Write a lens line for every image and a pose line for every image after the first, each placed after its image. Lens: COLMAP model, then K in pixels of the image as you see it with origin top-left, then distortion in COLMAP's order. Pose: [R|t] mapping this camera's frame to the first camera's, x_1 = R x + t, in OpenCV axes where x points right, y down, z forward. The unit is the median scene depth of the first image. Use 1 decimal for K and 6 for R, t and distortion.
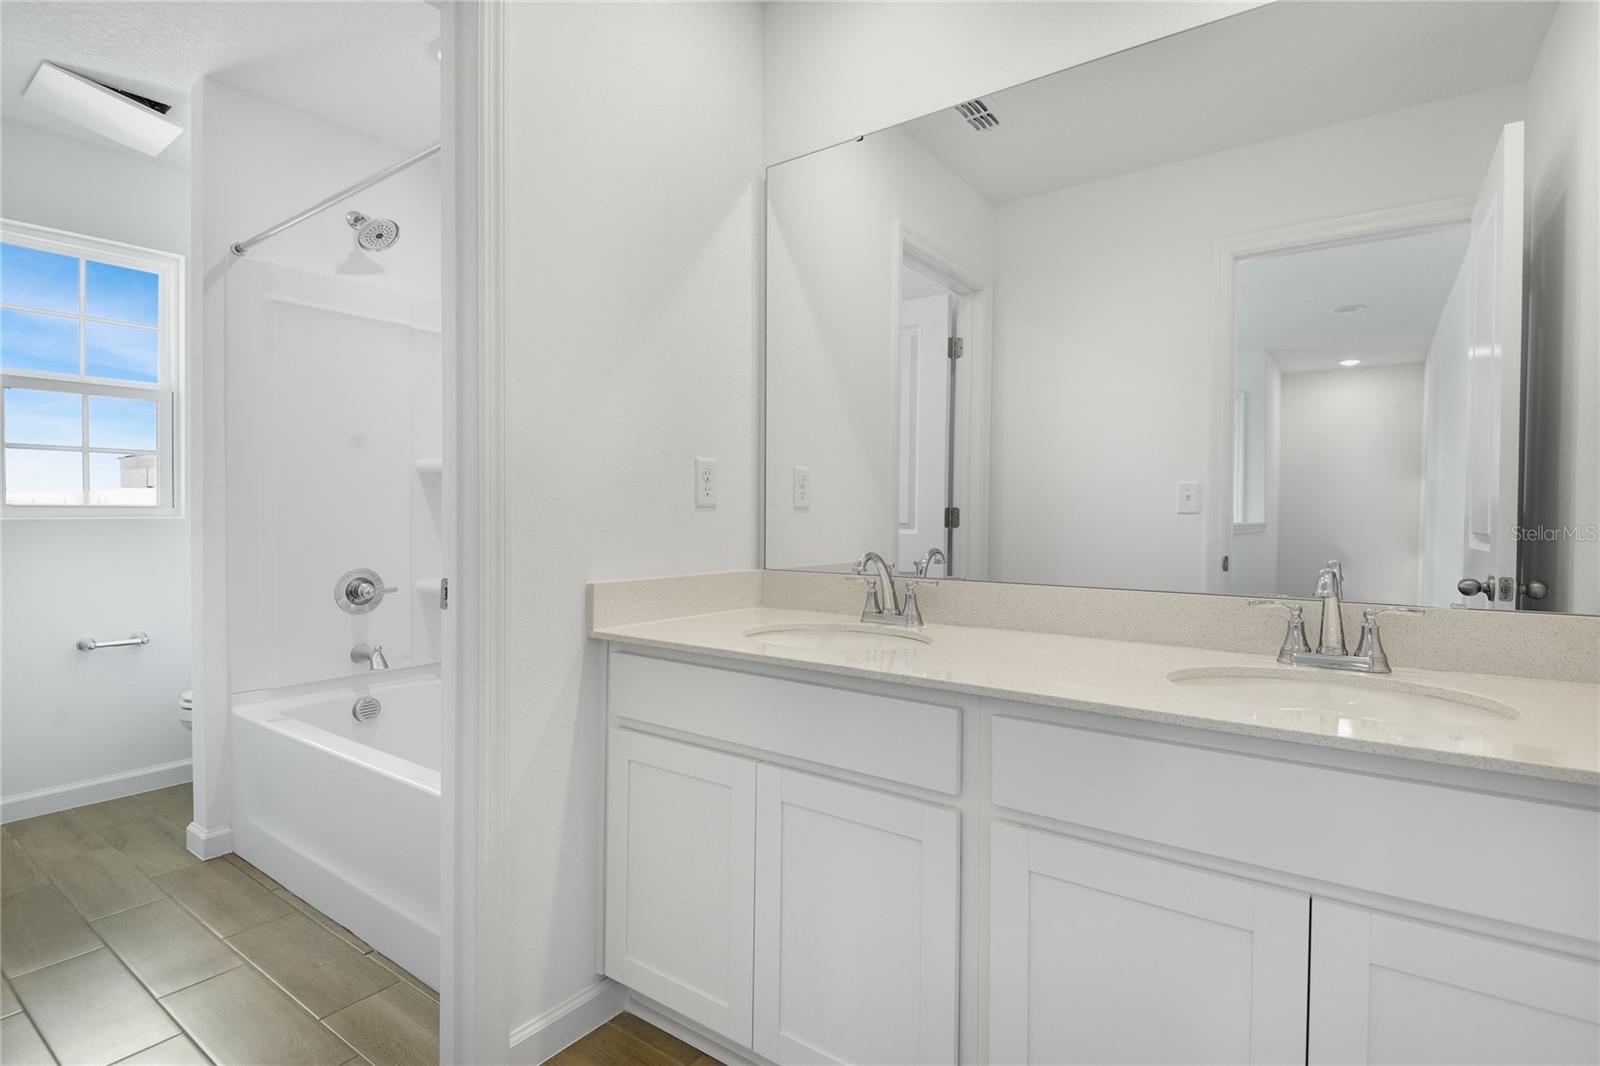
lens RADIAL K [[792.6, 0, 800.0], [0, 792.6, 533.0], [0, 0, 1]] dist [0.010202, -0.013891]
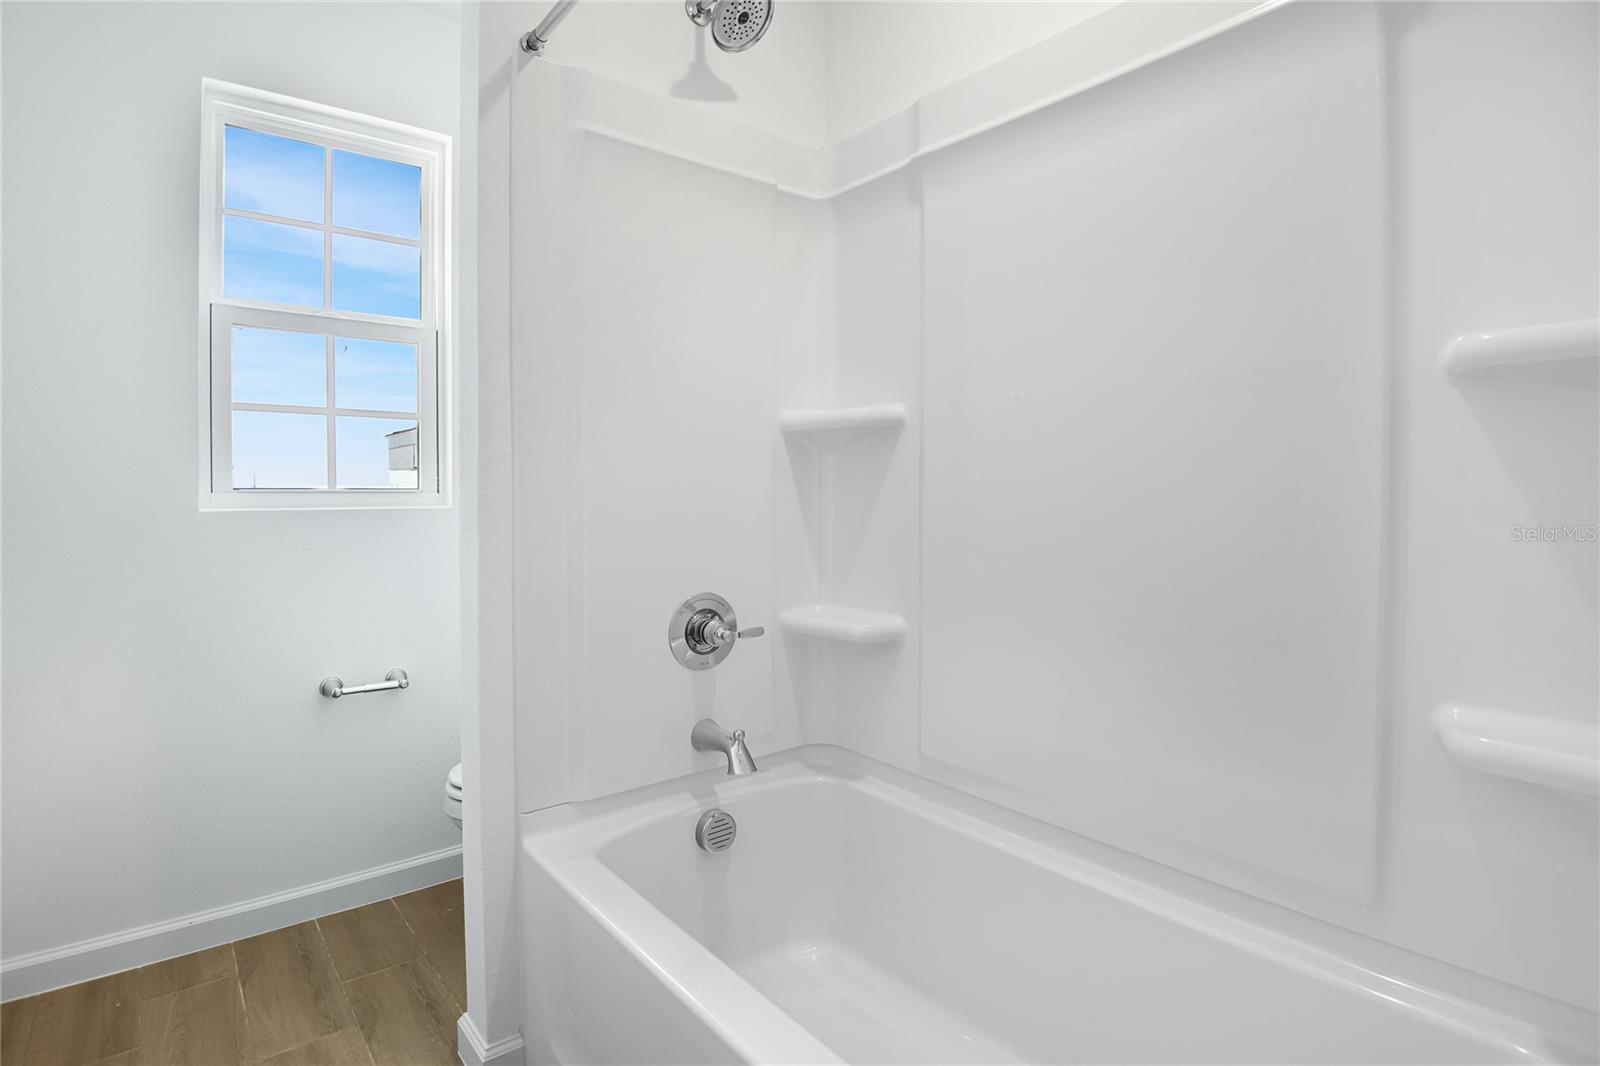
lens RADIAL K [[804.5, 0, 797.2], [0, 804.5, 525.3], [0, 0, 1]] dist [-0.003129, -0.031981]
pose [[0.967508, 0.005333, -0.252783, -0.334040], [-0.002285, 0.999921, 0.012350, -0.014276], [0.252829, -0.011371, 0.967444, 0.433853]]
